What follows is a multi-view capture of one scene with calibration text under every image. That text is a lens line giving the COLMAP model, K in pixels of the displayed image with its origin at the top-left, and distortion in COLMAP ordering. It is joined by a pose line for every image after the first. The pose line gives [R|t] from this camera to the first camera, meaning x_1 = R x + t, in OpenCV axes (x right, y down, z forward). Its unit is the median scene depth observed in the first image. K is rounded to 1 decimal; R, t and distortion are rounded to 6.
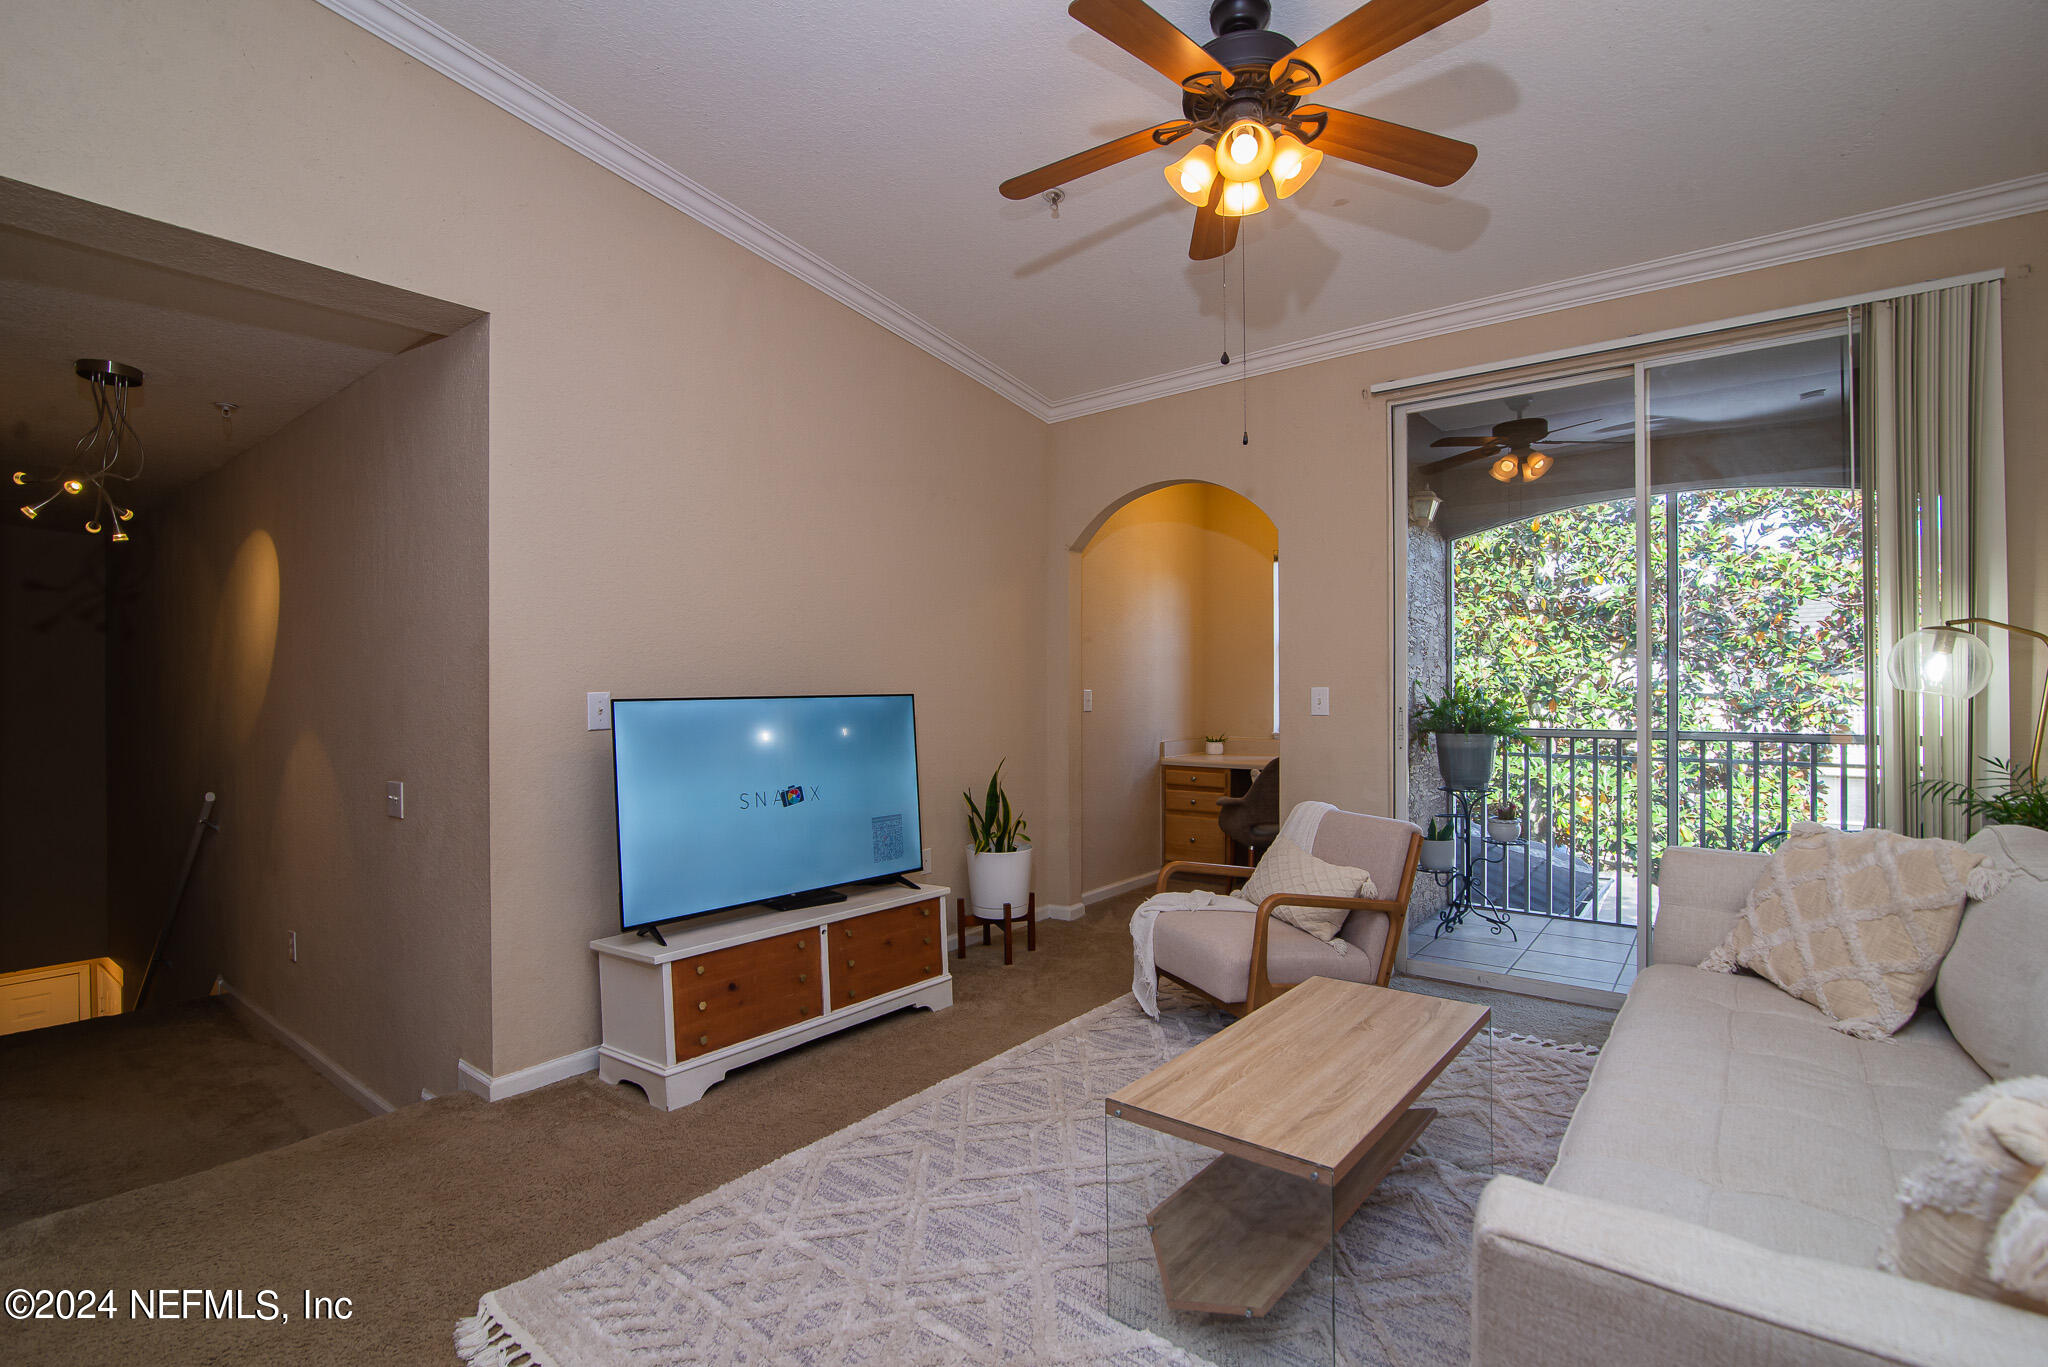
lens RADIAL K [[940.7, 0, 1018.6], [0, 940.7, 685.8], [0, 0, 1]] dist [-0.020960, 0.001295]
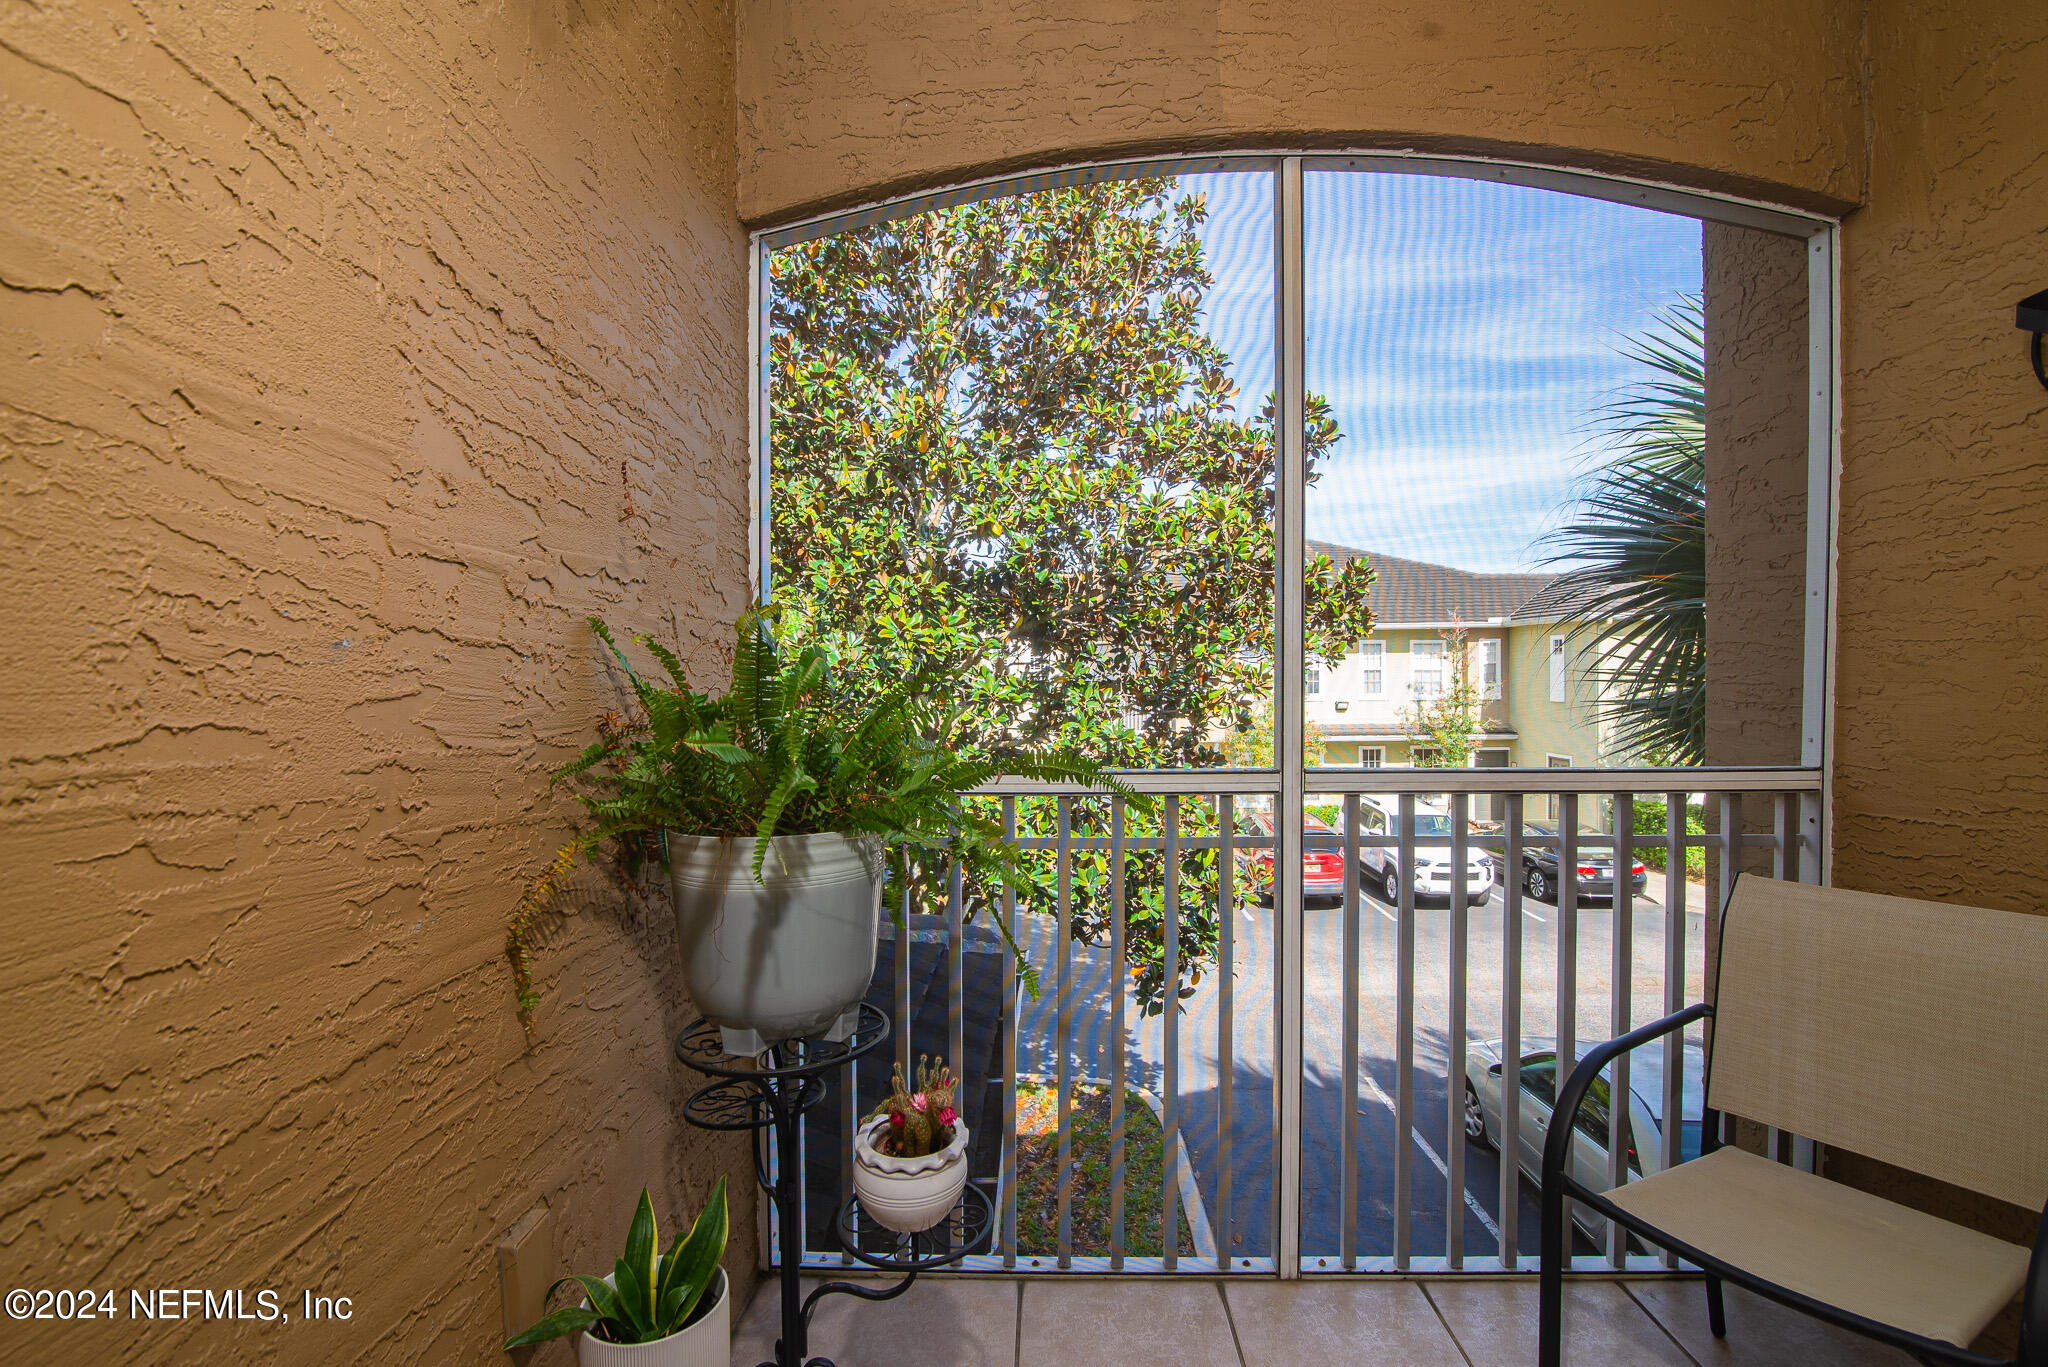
lens RADIAL K [[938.0, 0, 1022.2], [0, 938.0, 685.9], [0, 0, 1]] dist [-0.017289, 0.000215]
pose [[0.806913, -0.007830, 0.590618, 0.586441], [0.000047, 0.999913, 0.013192, 0.005094], [-0.590670, -0.010617, 0.806843, 1.147827]]
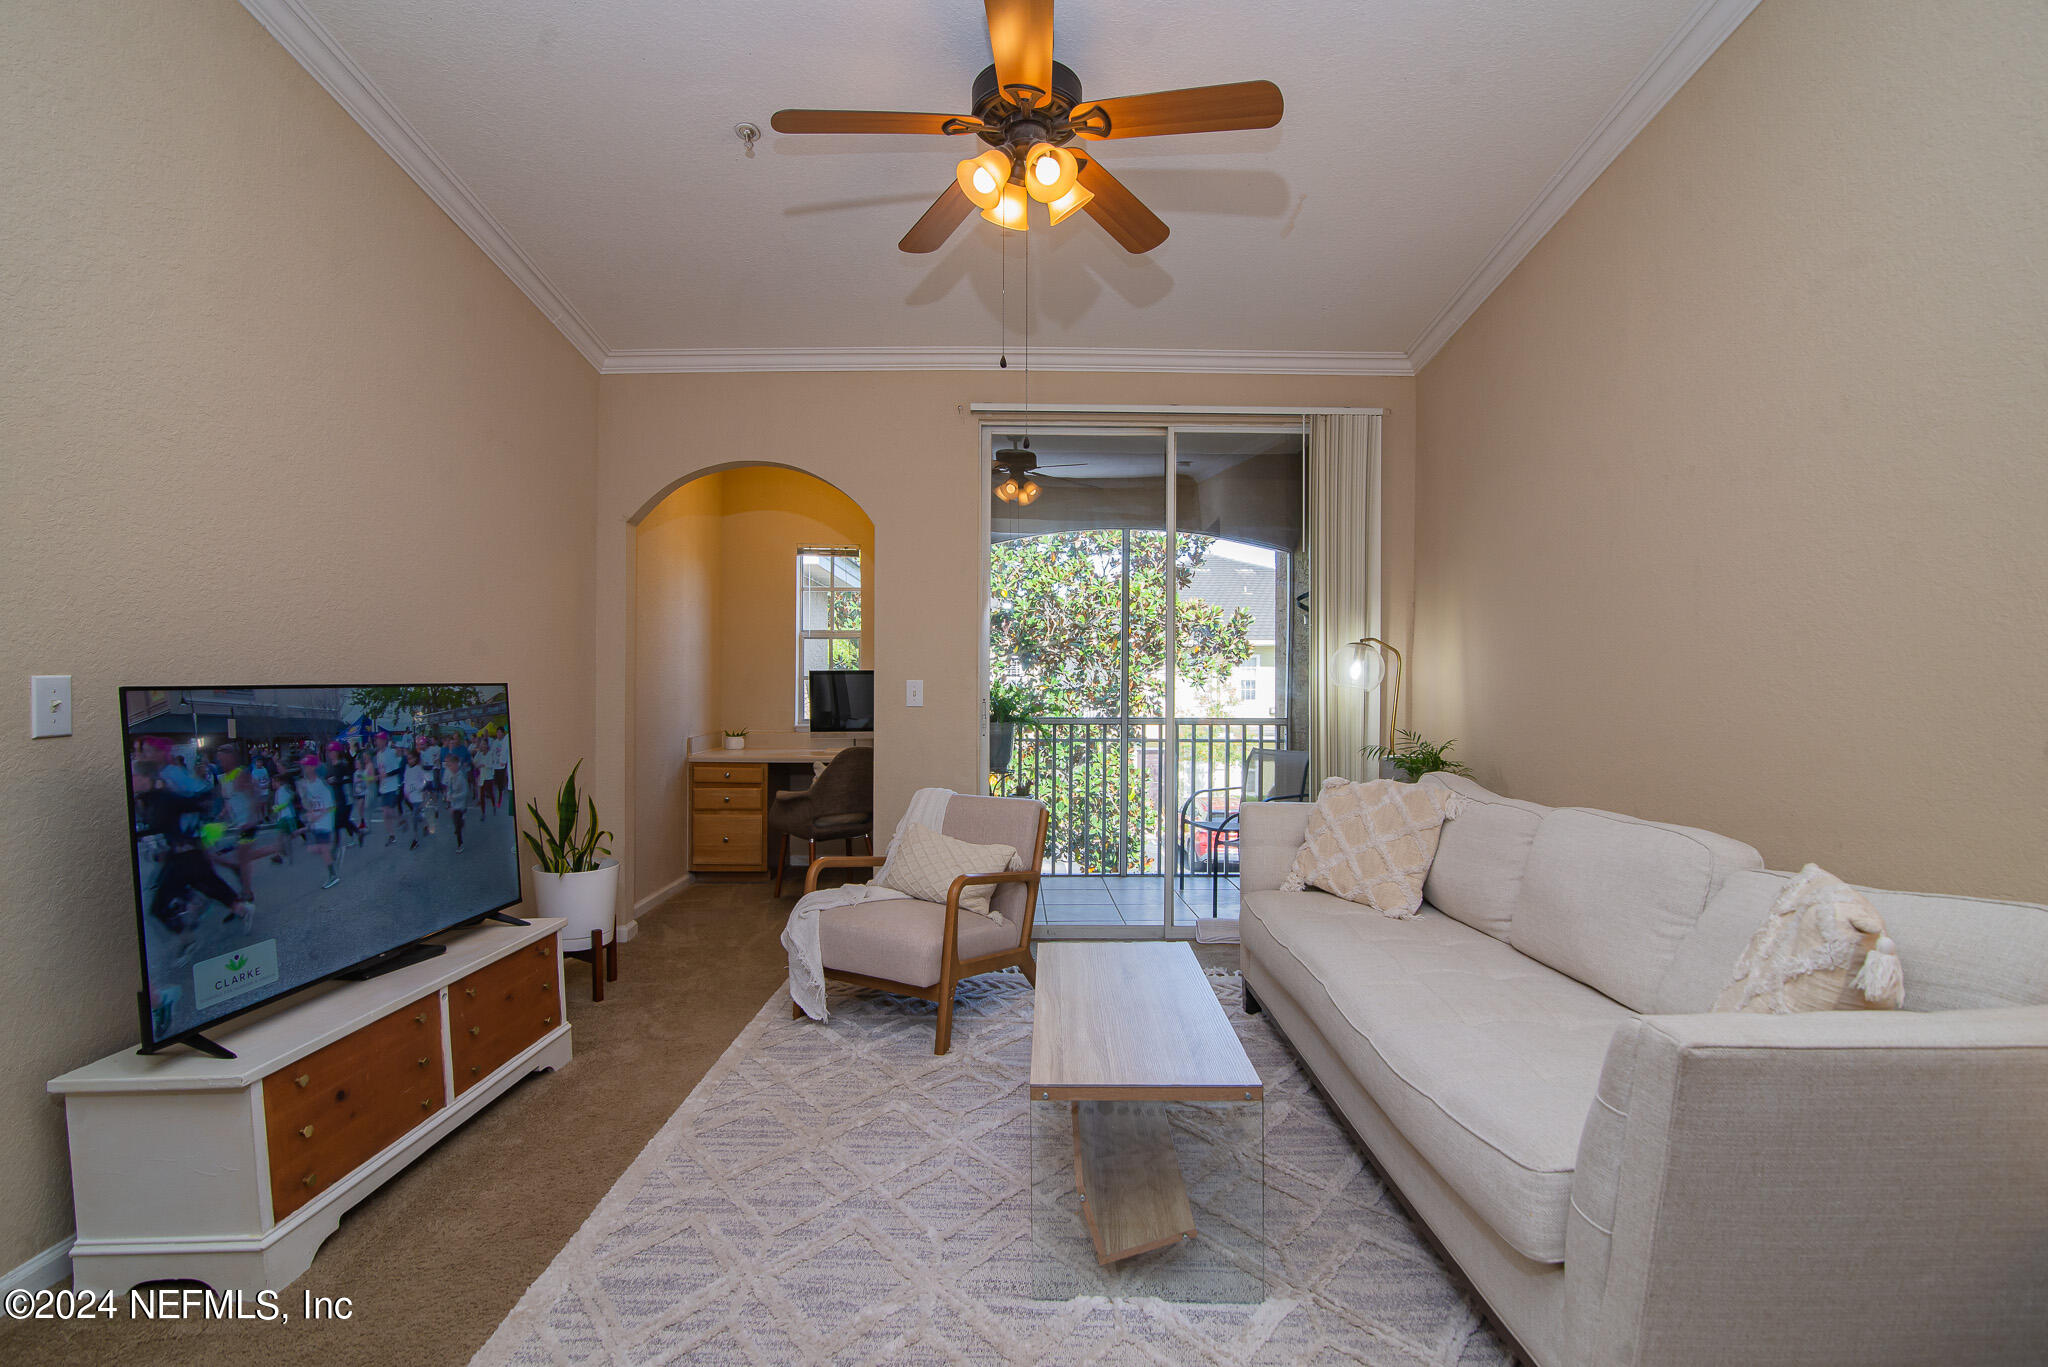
lens RADIAL K [[940.7, 0, 1018.6], [0, 940.7, 685.8], [0, 0, 1]] dist [-0.020960, 0.001295]
pose [[0.787277, 0.005841, 0.616572, -0.309025], [-0.009381, 0.999953, 0.002506, 0.005566], [-0.616528, -0.007757, 0.787295, 0.126171]]
